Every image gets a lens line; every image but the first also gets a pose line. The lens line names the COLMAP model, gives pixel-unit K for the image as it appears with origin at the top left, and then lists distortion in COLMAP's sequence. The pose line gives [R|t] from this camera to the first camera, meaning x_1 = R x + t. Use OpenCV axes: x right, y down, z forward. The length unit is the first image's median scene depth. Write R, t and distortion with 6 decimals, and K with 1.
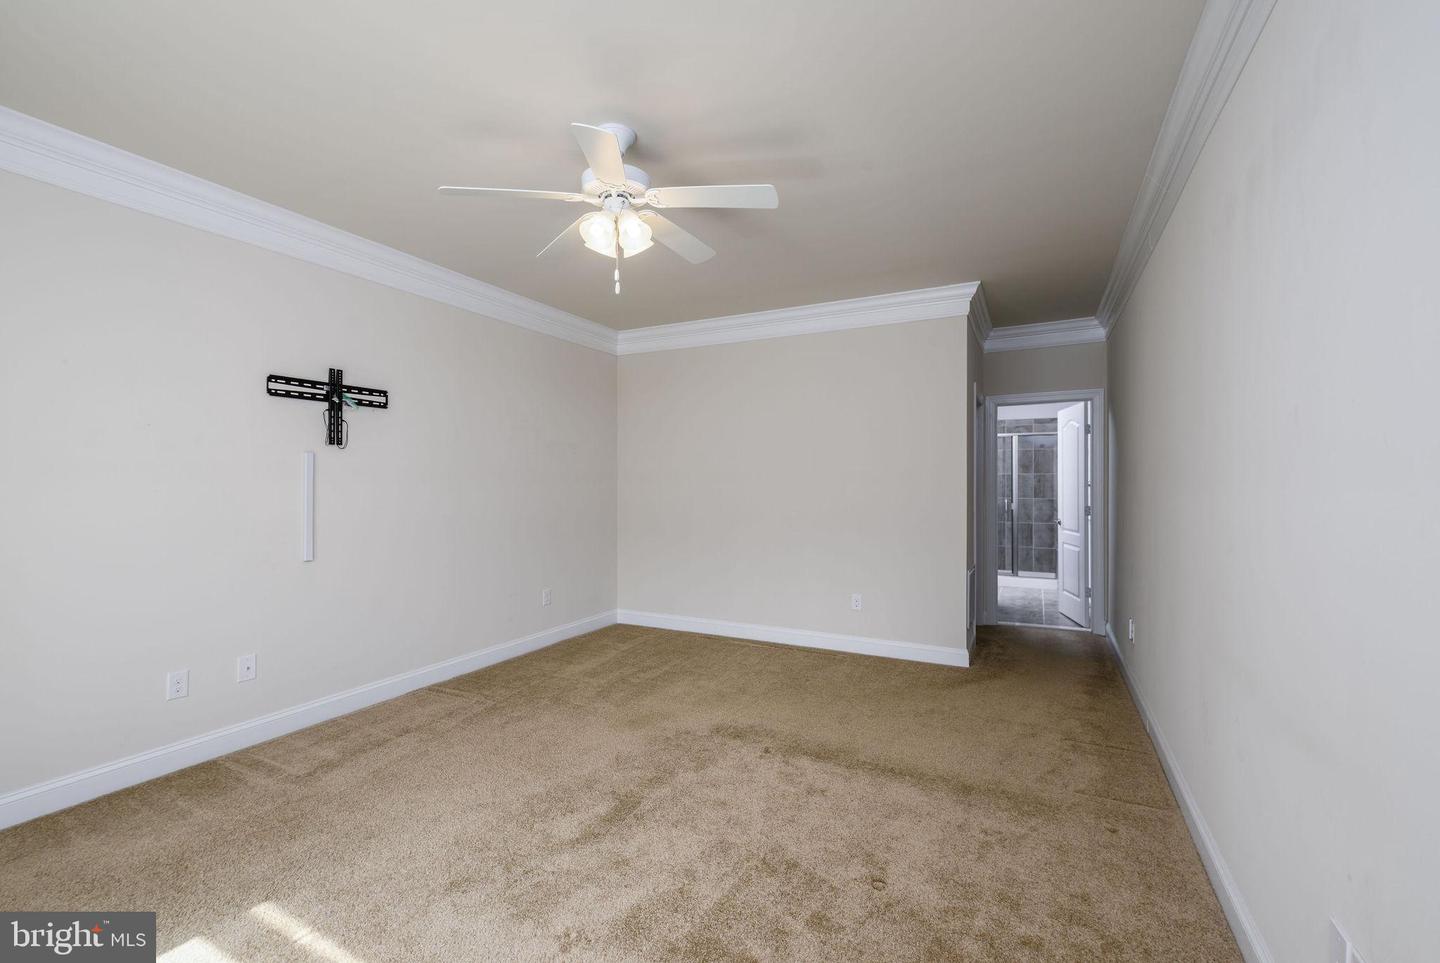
lens RADIAL K [[617.4, 0, 716.3], [0, 617.4, 476.6], [0, 0, 1]] dist [-0.001127, -0.000367]
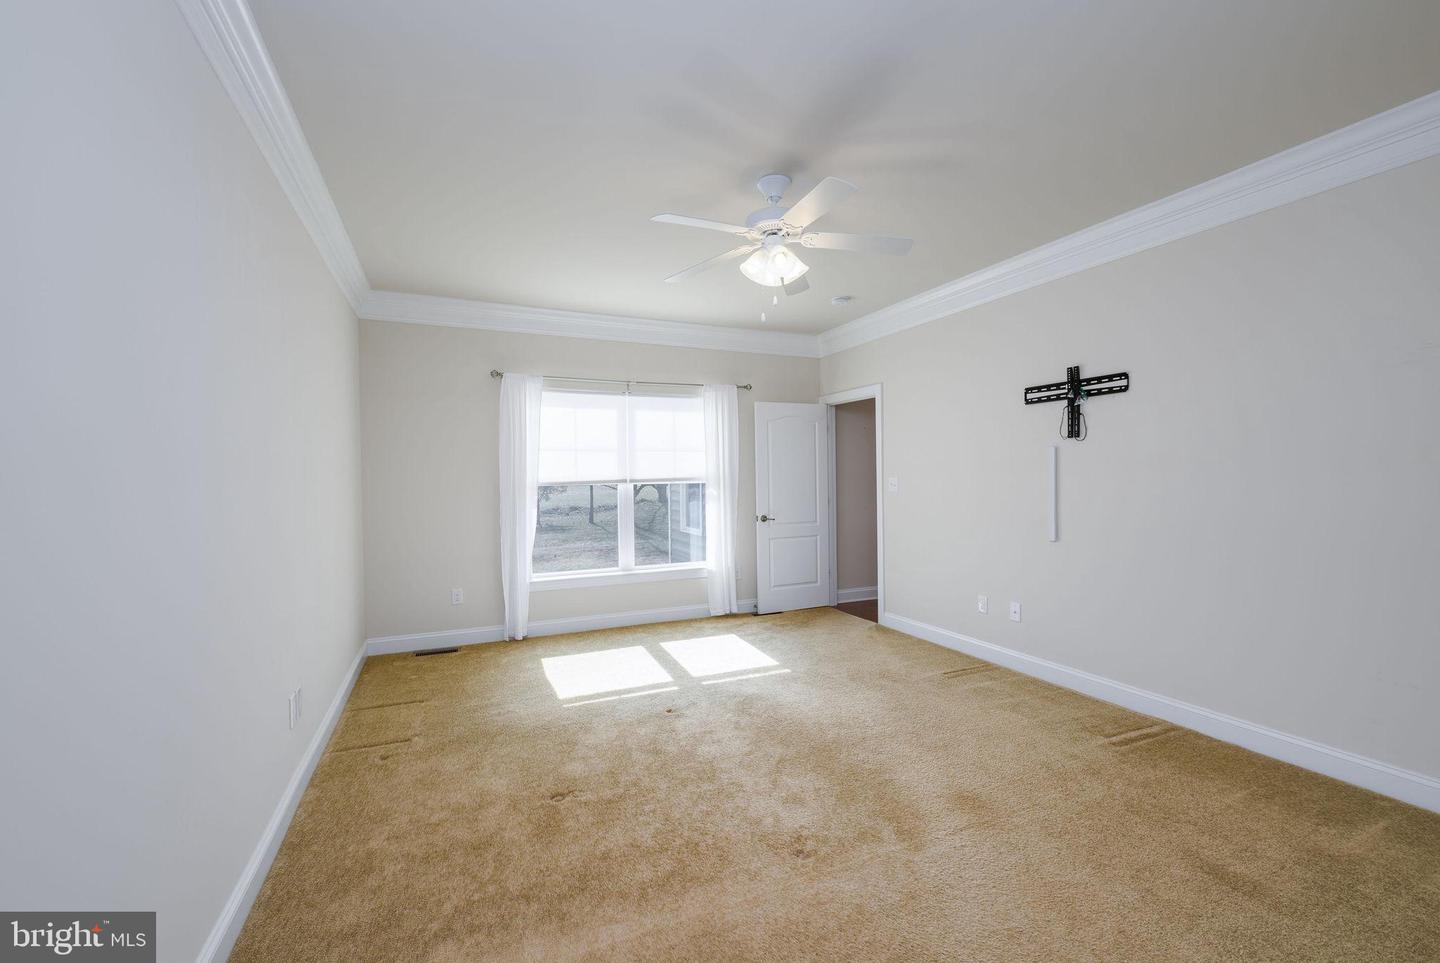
lens RADIAL K [[617.4, 0, 716.3], [0, 617.4, 476.6], [0, 0, 1]] dist [-0.001127, -0.000367]
pose [[-0.641904, 0.005368, -0.766766, 0.614737], [0.014341, 0.999885, -0.005006, 0.013204], [0.766651, -0.014209, -0.641907, 1.227379]]
